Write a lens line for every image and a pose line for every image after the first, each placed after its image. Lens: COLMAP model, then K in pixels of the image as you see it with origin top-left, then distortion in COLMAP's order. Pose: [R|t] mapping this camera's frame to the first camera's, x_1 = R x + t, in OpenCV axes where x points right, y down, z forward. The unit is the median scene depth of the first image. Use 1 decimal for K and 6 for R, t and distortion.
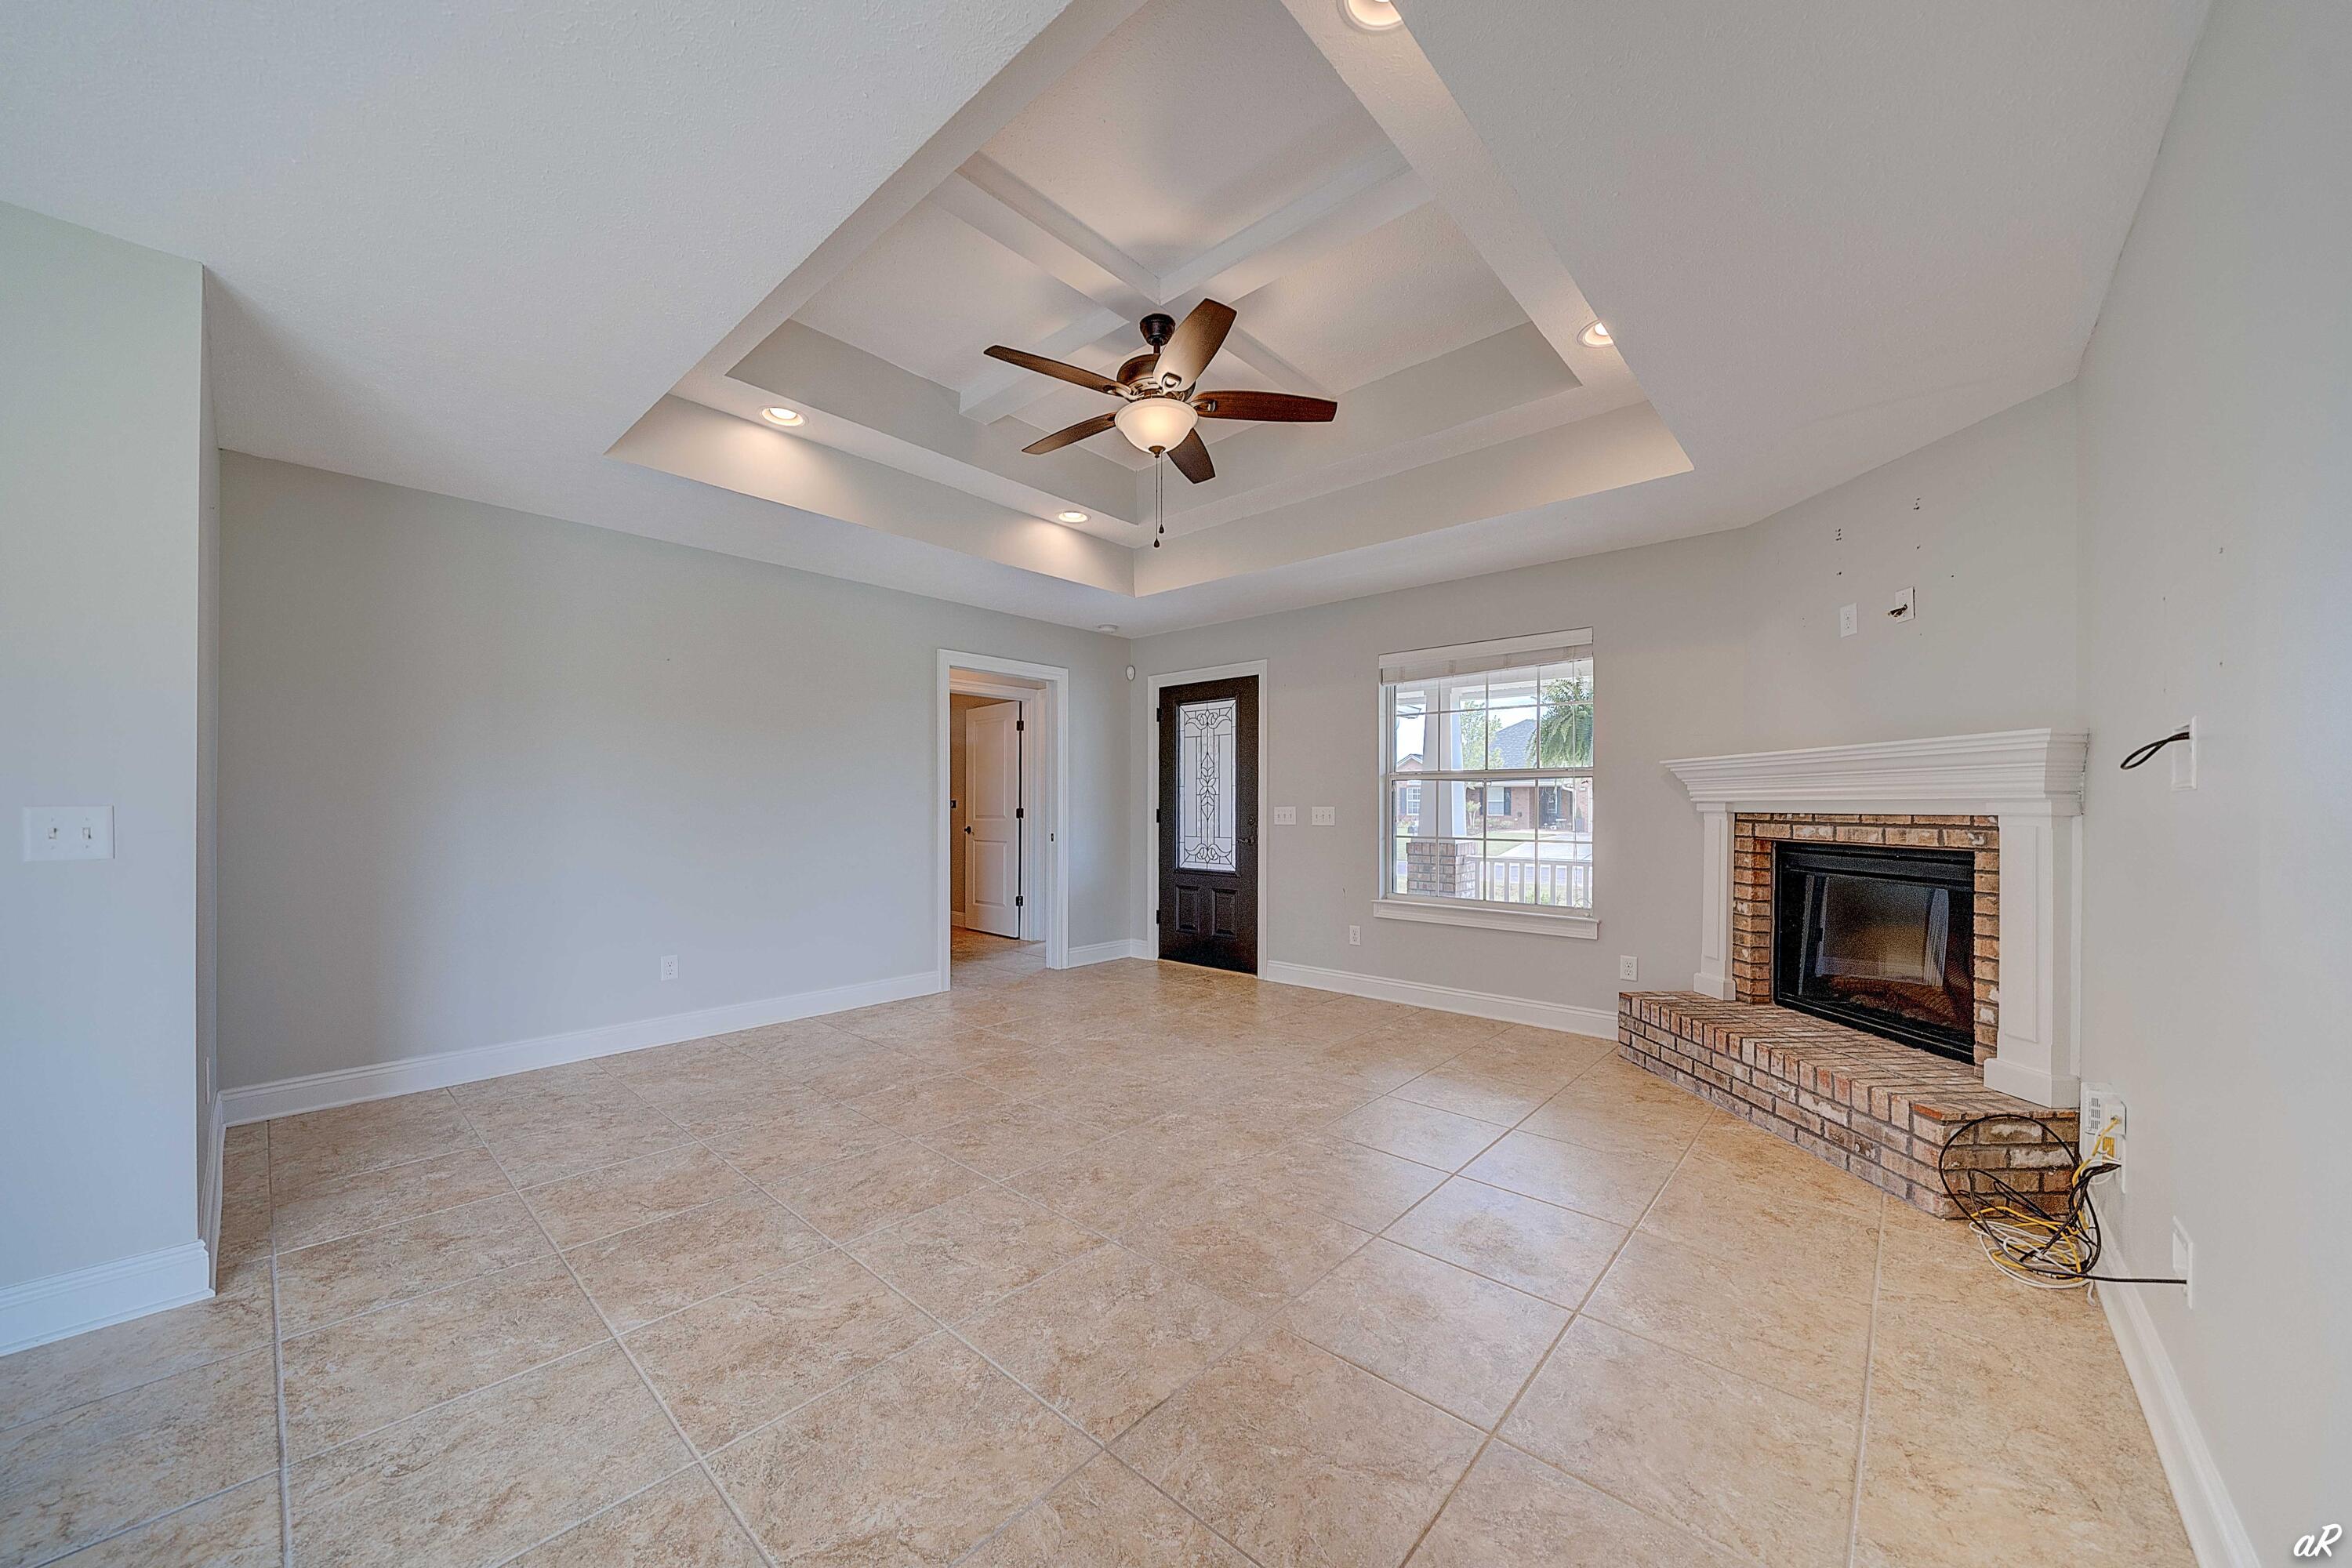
lens RADIAL K [[833.4, 0, 1175.9], [0, 833.4, 803.8], [0, 0, 1]] dist [-0.005318, -0.000248]
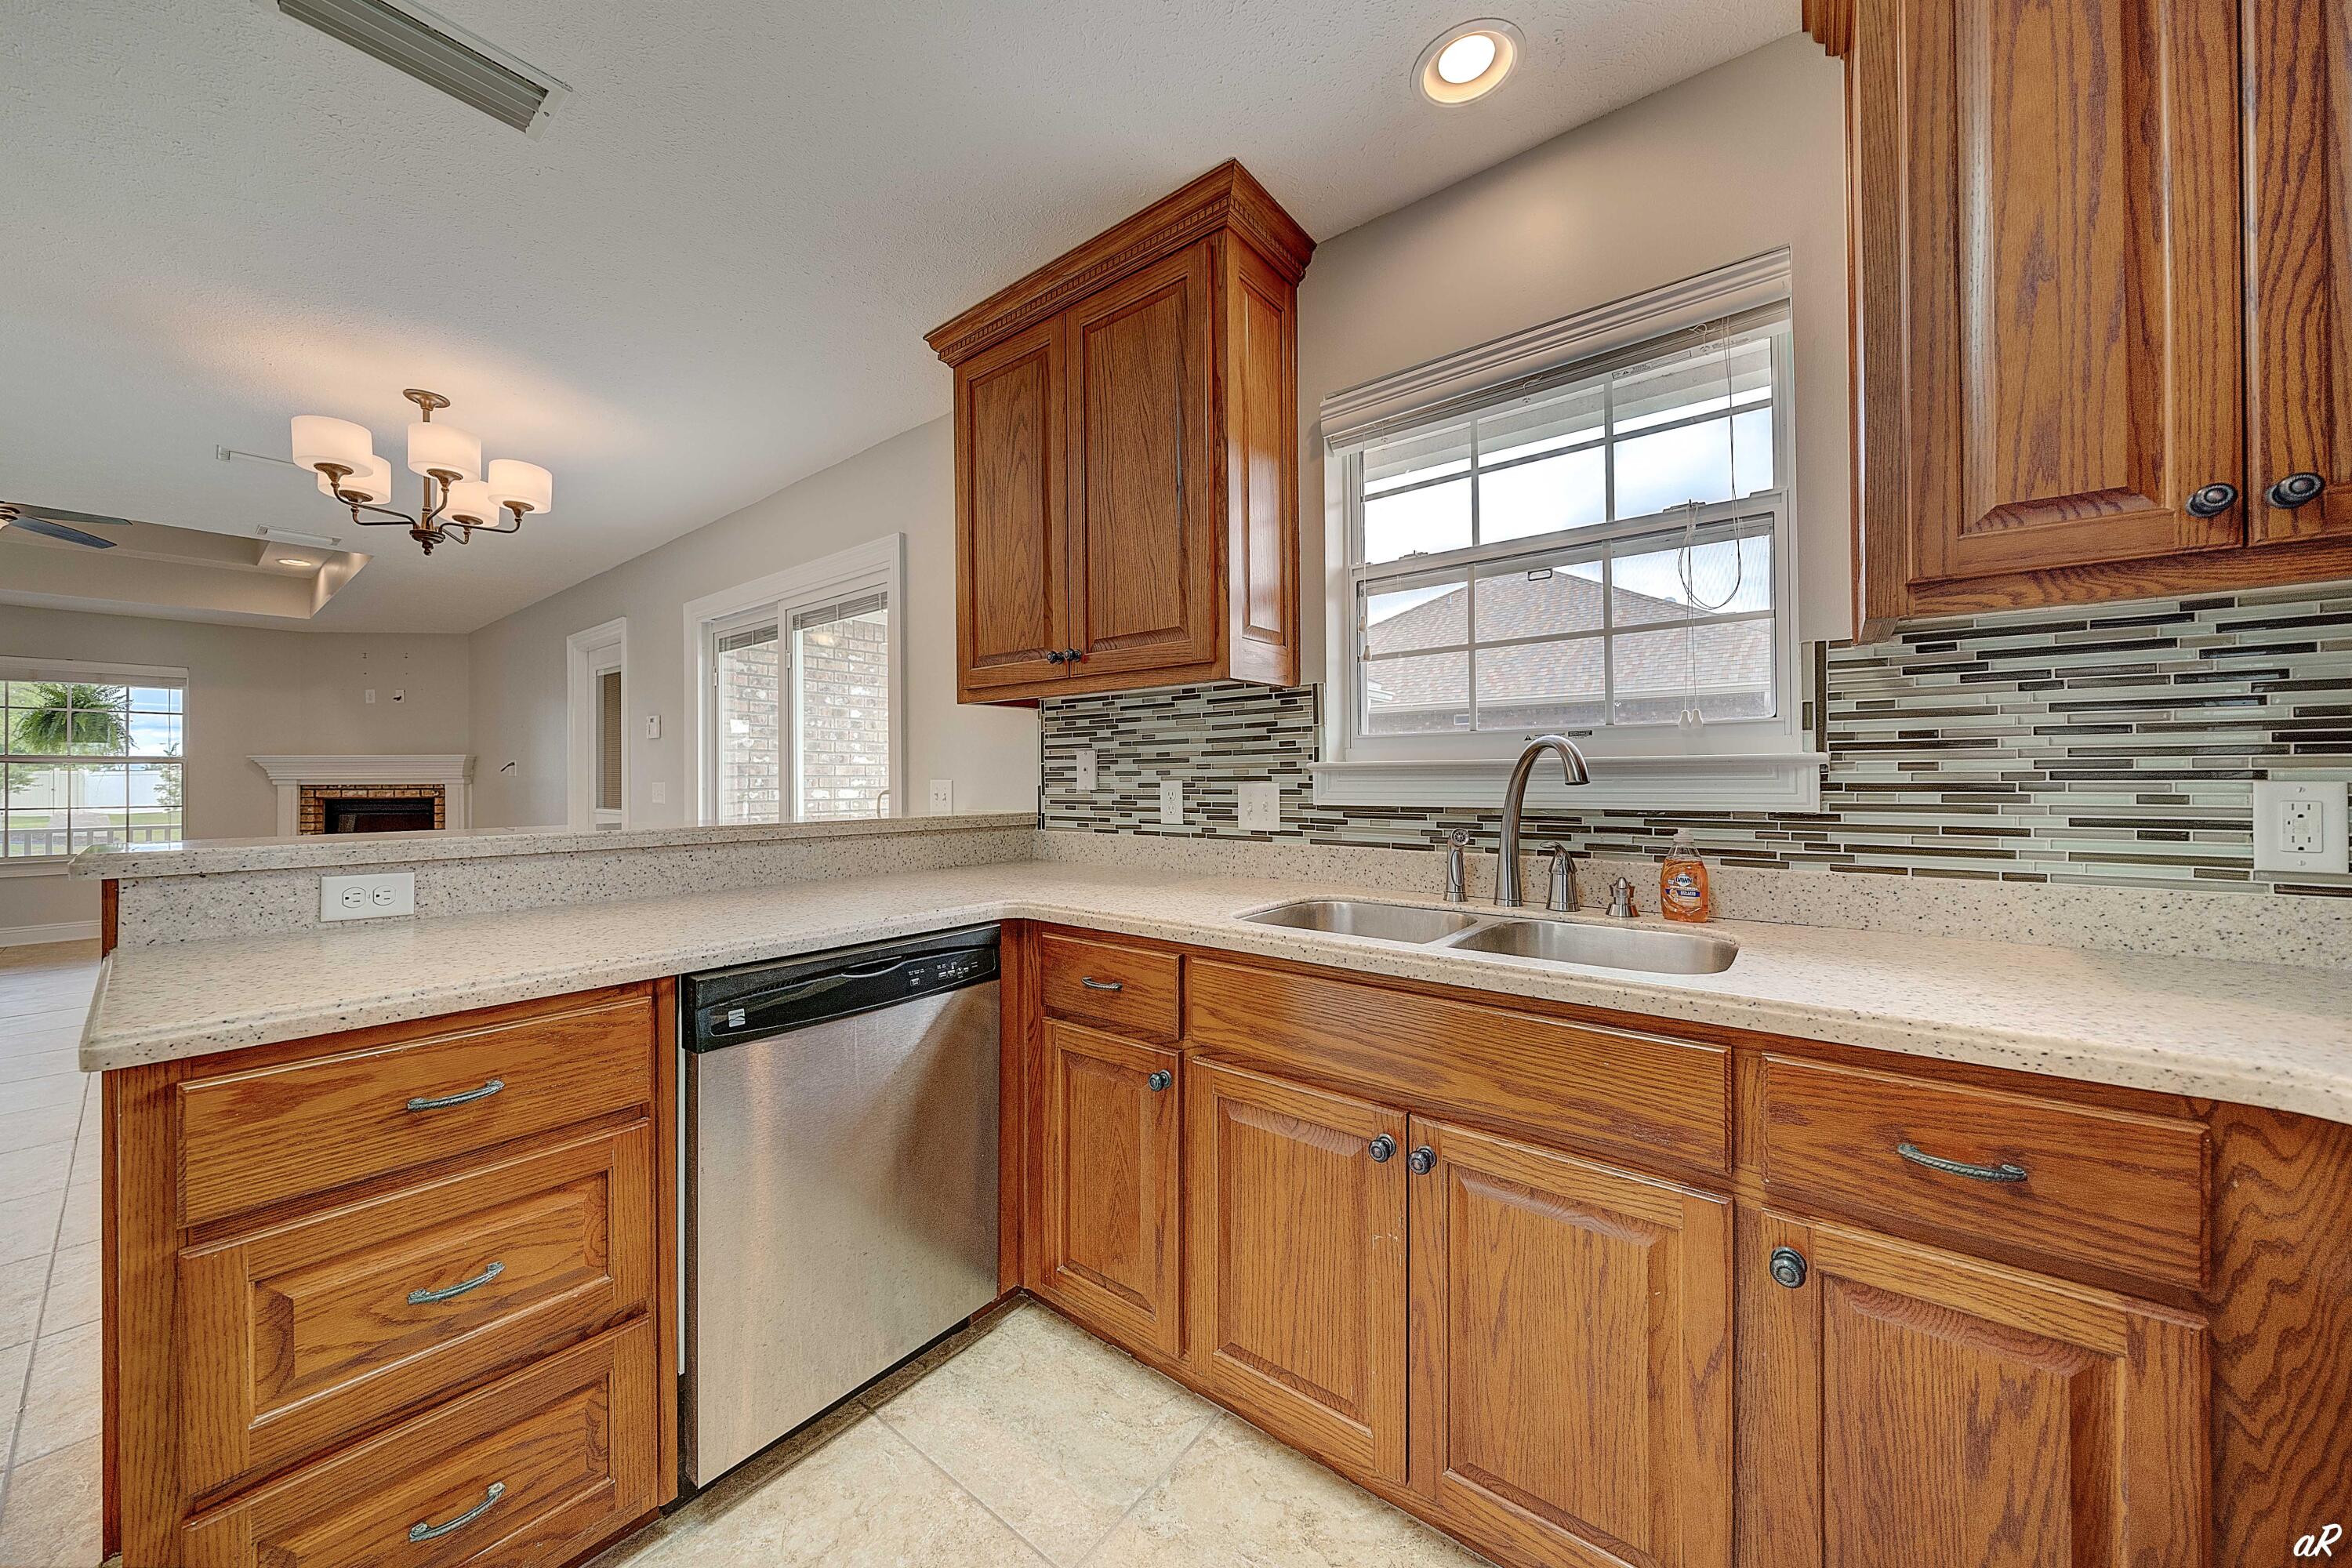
lens RADIAL K [[829.7, 0, 1138.3], [0, 829.7, 772.9], [0, 0, 1]] dist [-0.005704, -0.000070]
pose [[-0.033368, 0.001938, 0.999441, -1.325344], [0.004048, 0.999990, -0.001804, -0.006591], [-0.999435, 0.003986, -0.033376, -0.879158]]
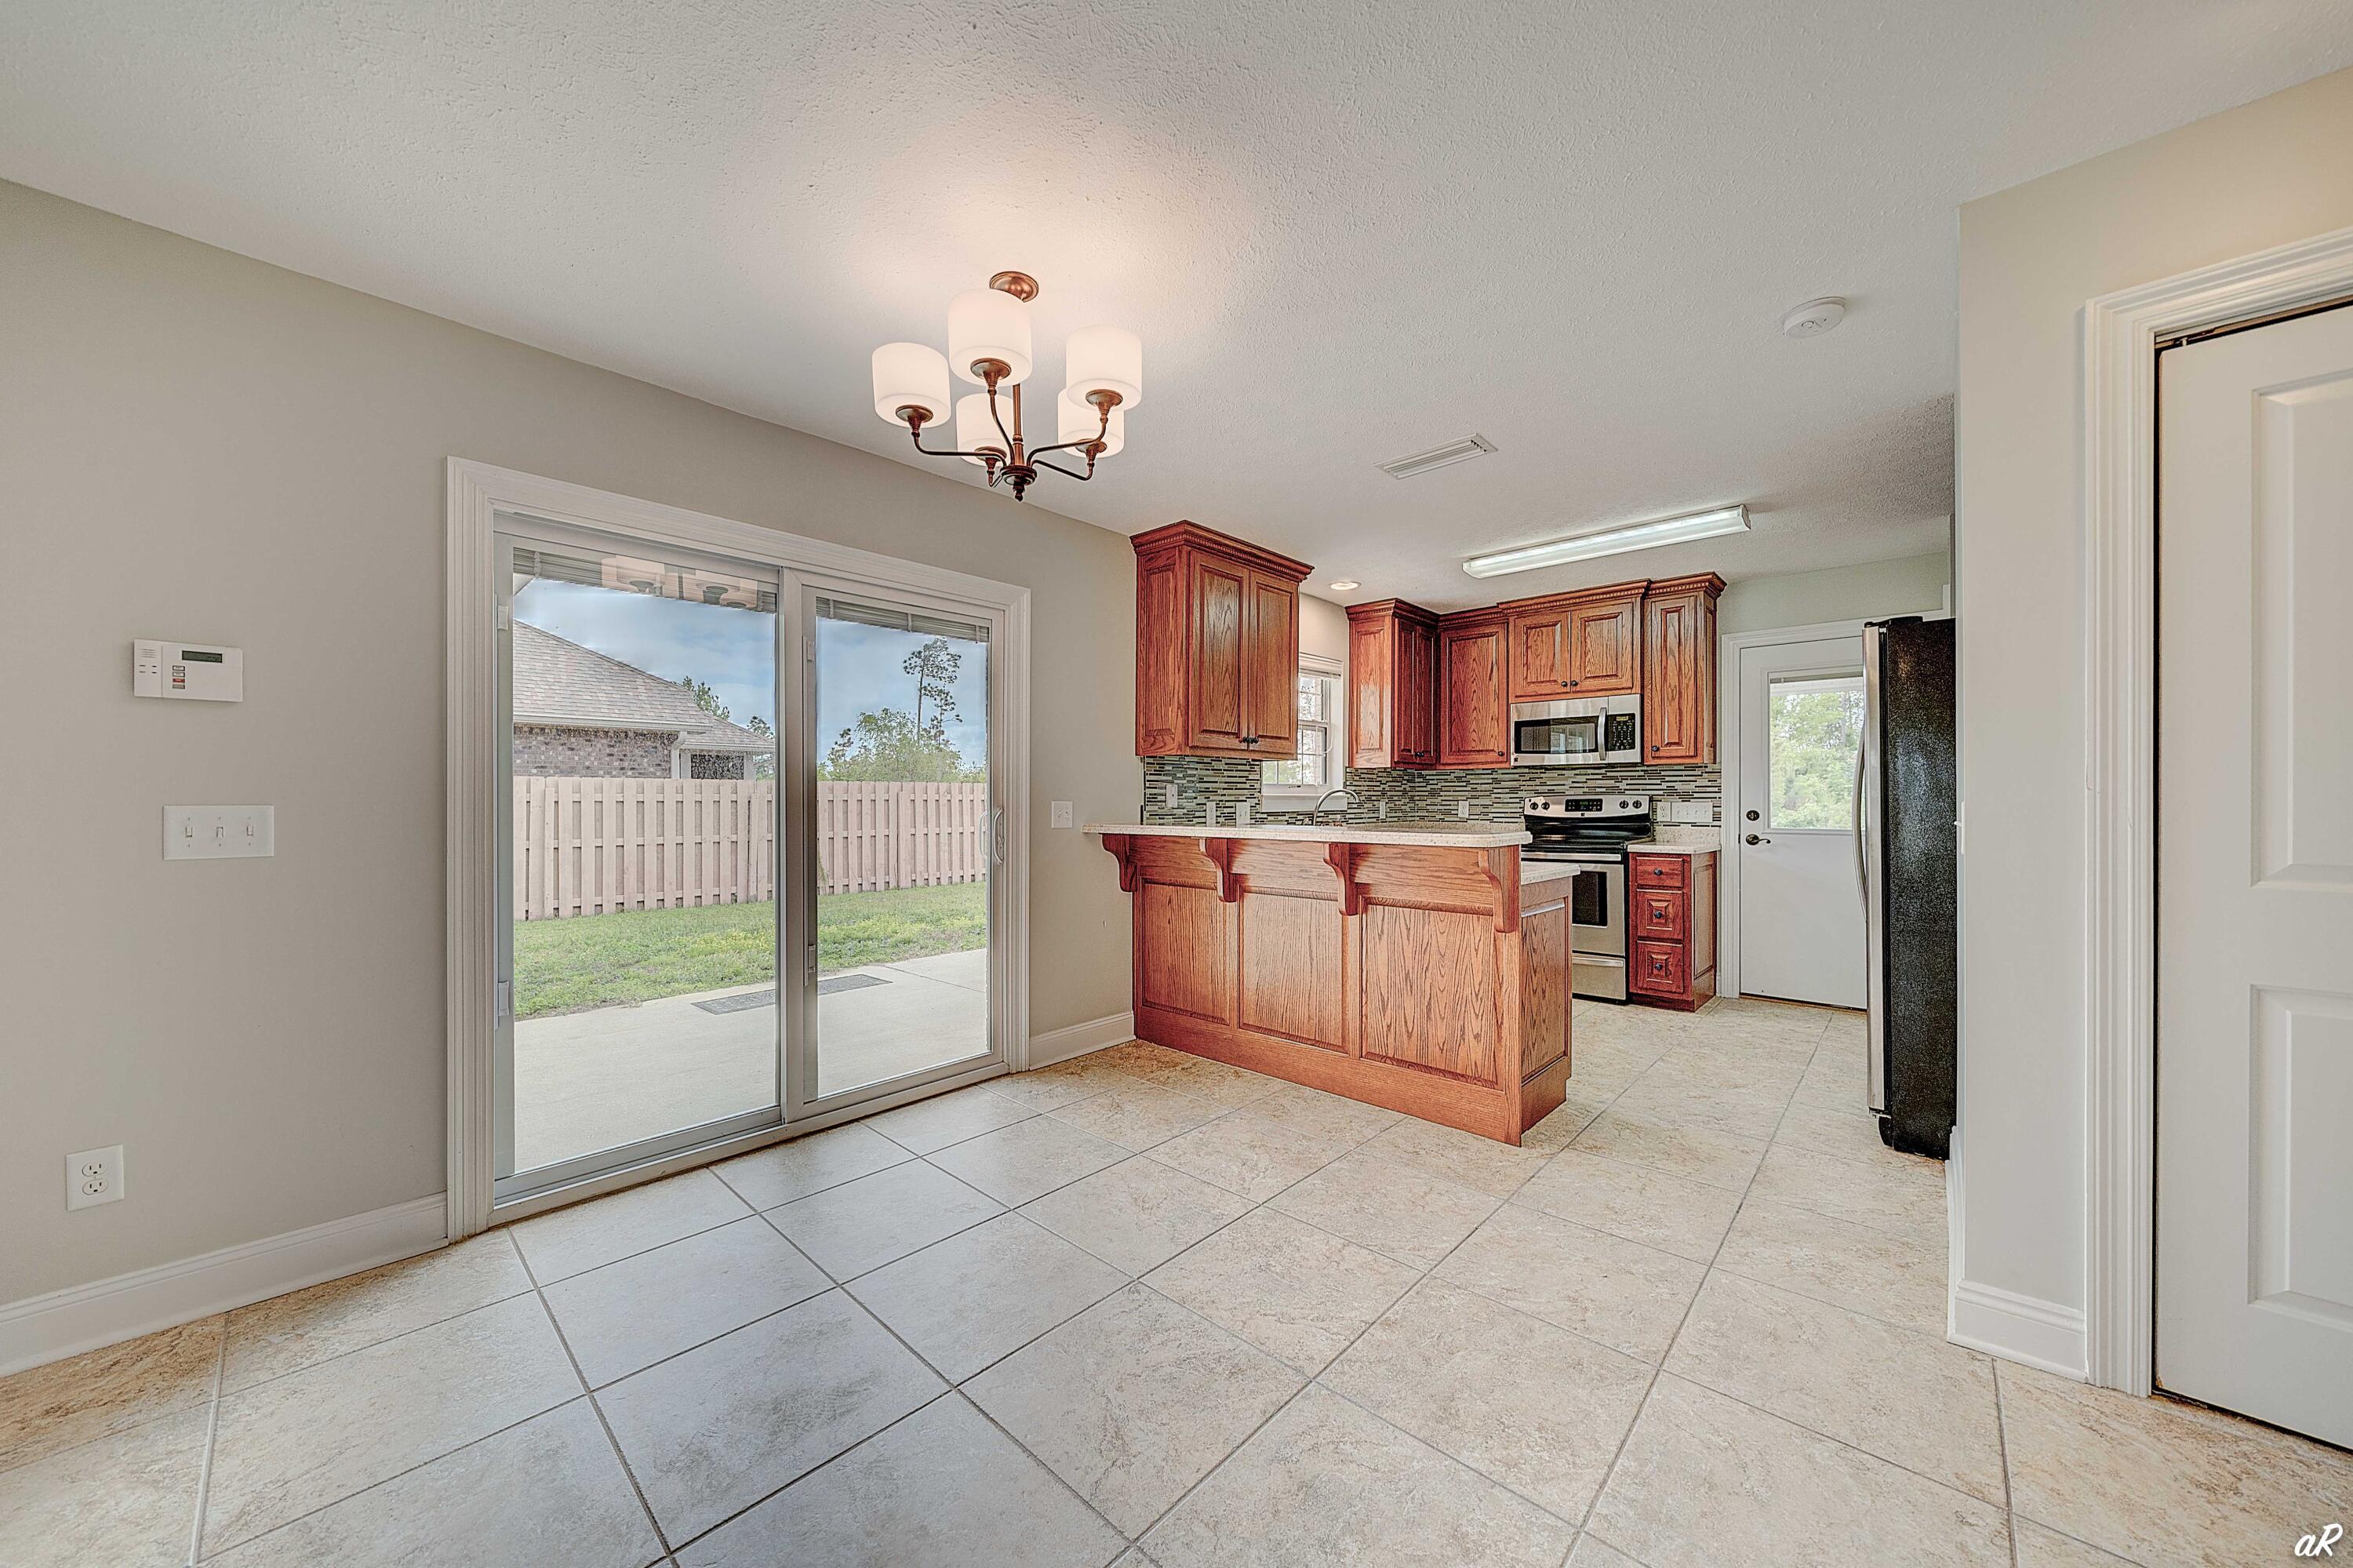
lens RADIAL K [[833.8, 0, 1176.4], [0, 833.8, 803.9], [0, 0, 1]] dist [-0.005318, -0.000248]
pose [[-0.999875, -0.002088, 0.015690, -0.640061], [-0.002046, 0.999994, 0.002697, -0.001910], [-0.015696, 0.002665, -0.999873, 0.364329]]
